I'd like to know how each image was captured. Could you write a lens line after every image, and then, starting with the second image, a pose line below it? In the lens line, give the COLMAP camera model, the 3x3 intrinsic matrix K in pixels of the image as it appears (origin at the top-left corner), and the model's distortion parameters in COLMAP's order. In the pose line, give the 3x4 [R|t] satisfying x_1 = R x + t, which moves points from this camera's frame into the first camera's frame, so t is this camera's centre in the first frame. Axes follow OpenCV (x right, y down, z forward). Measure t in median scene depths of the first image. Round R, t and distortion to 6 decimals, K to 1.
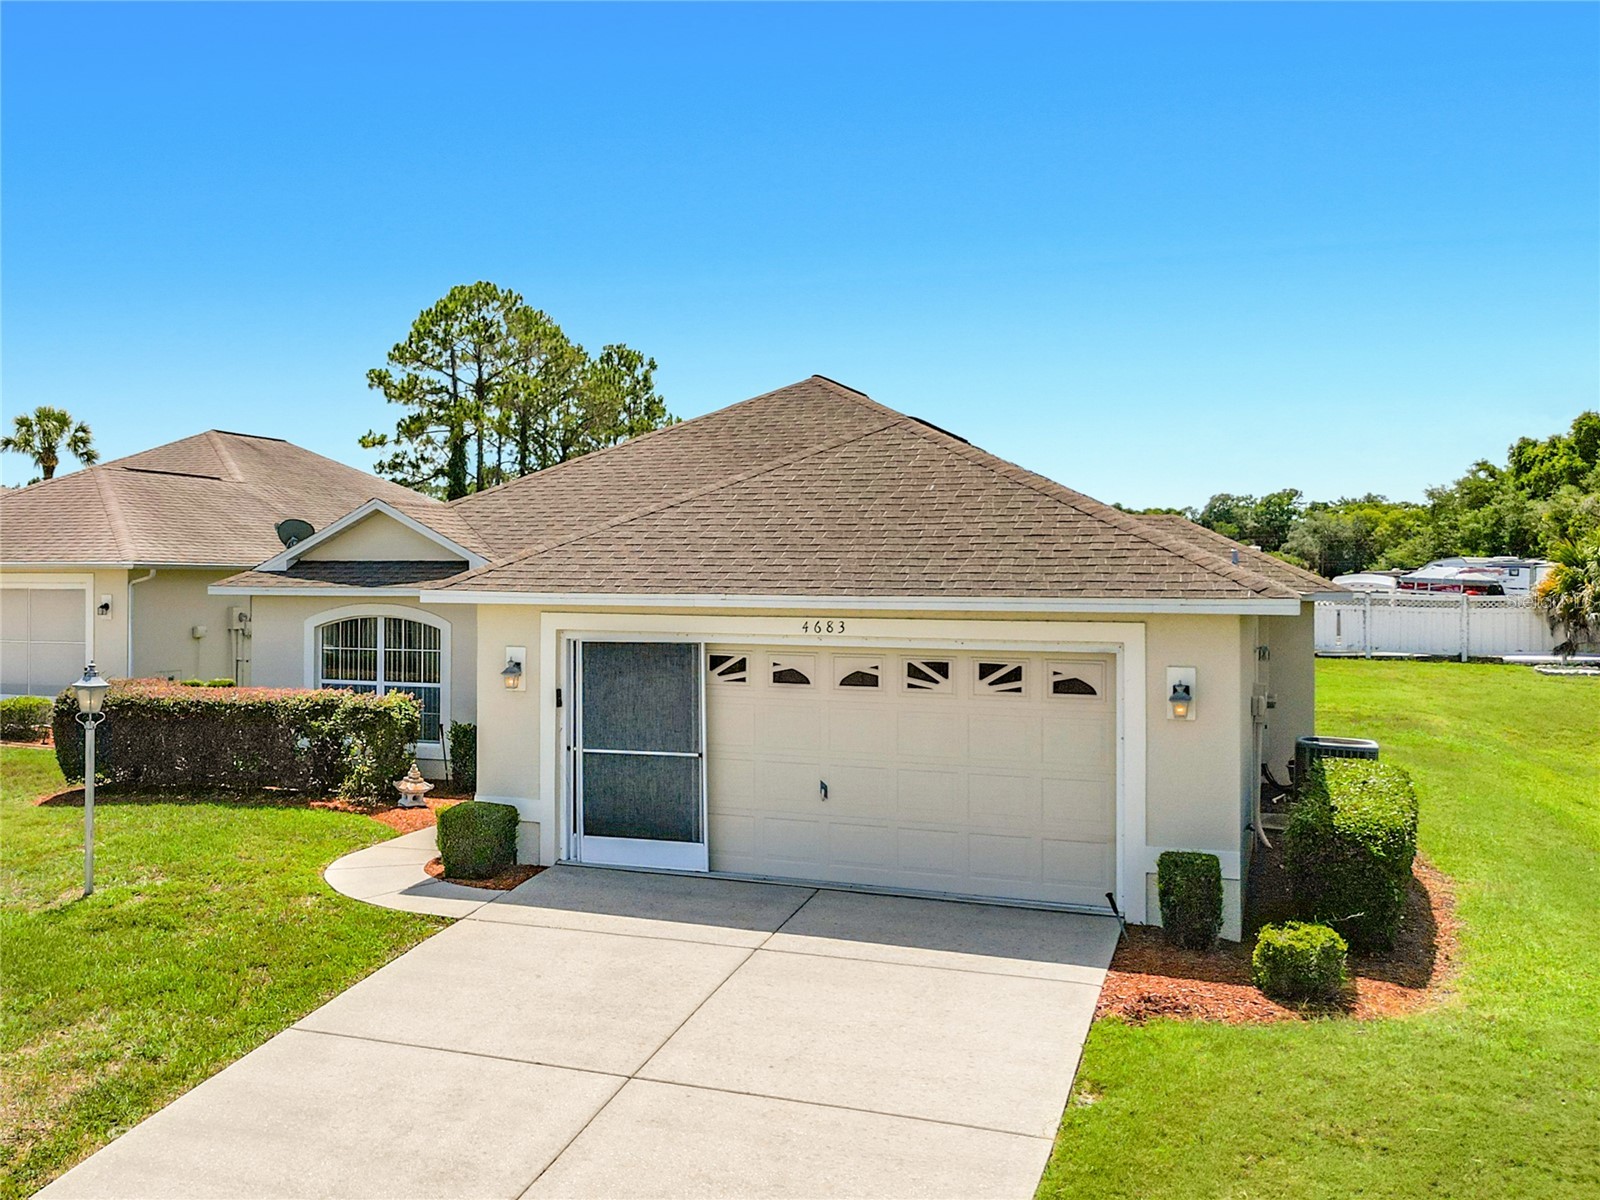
lens RADIAL K [[1647.0, 0, 512.2], [0, 1647.0, 532.9], [0, 0, 1]] dist [0.070634, -0.082339]
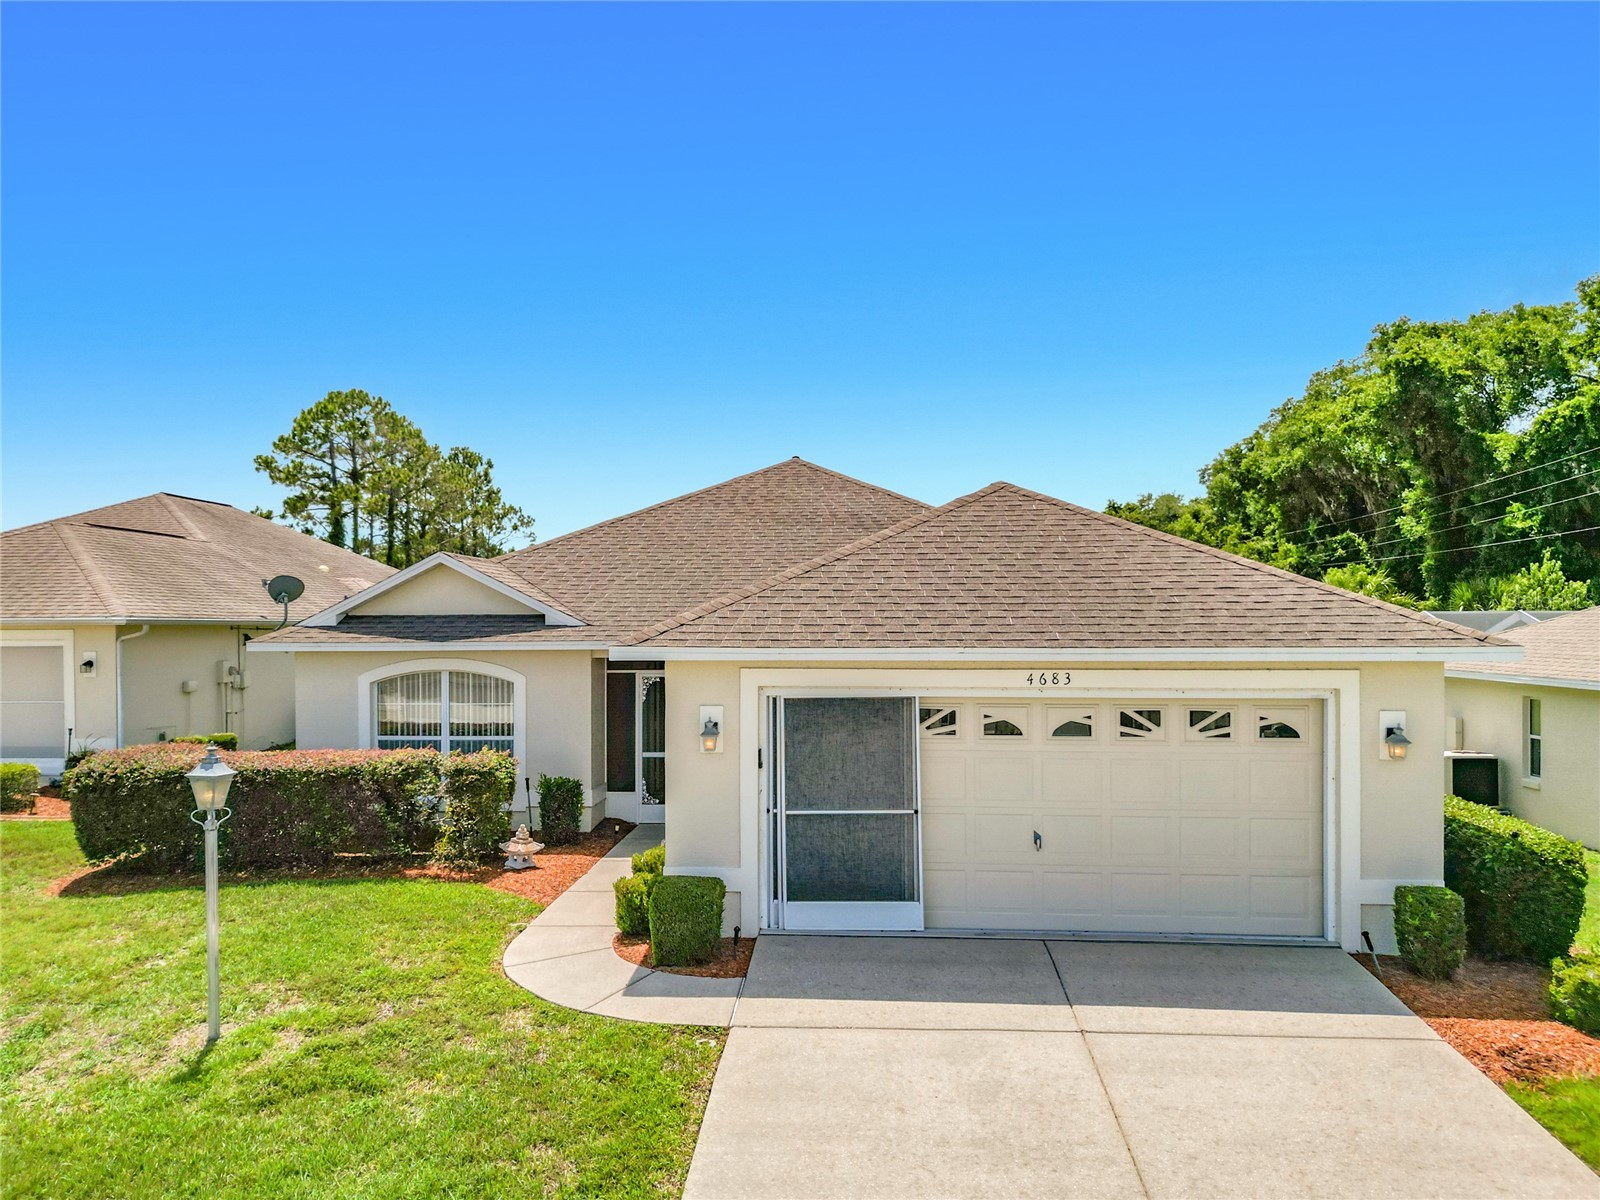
lens RADIAL K [[1160.4, 0, 800.0], [0, 1160.4, 600.0], [0, 0, 1]] dist [0.062524, -0.058777]
pose [[0.930016, -0.000008, 0.367519, -0.152859], [-0.001938, 0.999986, 0.004926, 0.004157], [-0.367513, -0.005294, 0.930003, 0.286624]]
